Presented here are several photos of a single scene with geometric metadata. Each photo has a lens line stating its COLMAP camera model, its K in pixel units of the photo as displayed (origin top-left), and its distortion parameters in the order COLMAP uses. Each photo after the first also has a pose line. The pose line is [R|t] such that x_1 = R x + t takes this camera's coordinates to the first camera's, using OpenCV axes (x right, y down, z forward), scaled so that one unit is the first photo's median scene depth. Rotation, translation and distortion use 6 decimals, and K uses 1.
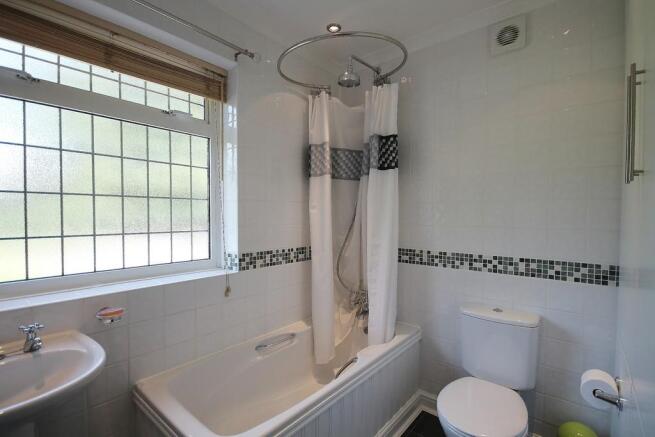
lens RADIAL K [[309.1, 0, 328.4], [0, 309.1, 218.5], [0, 0, 1]] dist [0.001004, -0.000865]
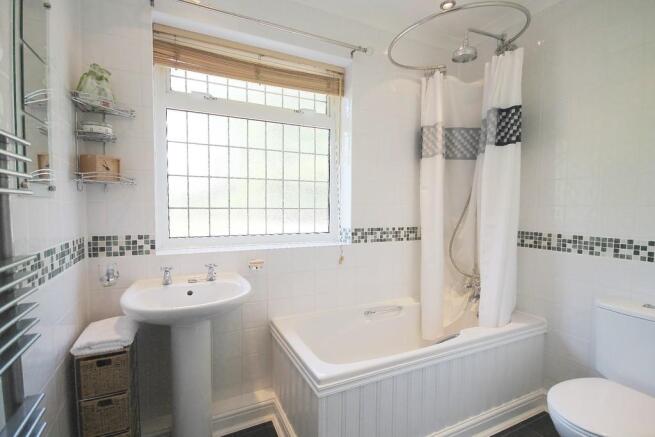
lens RADIAL K [[309.1, 0, 326.9], [0, 309.1, 217.9], [0, 0, 1]] dist [0.001004, -0.000865]
pose [[0.909509, 0.019105, -0.415246, 0.093746], [-0.010509, 0.999681, 0.022976, 0.046981], [0.415552, -0.016533, 0.909419, -0.070104]]
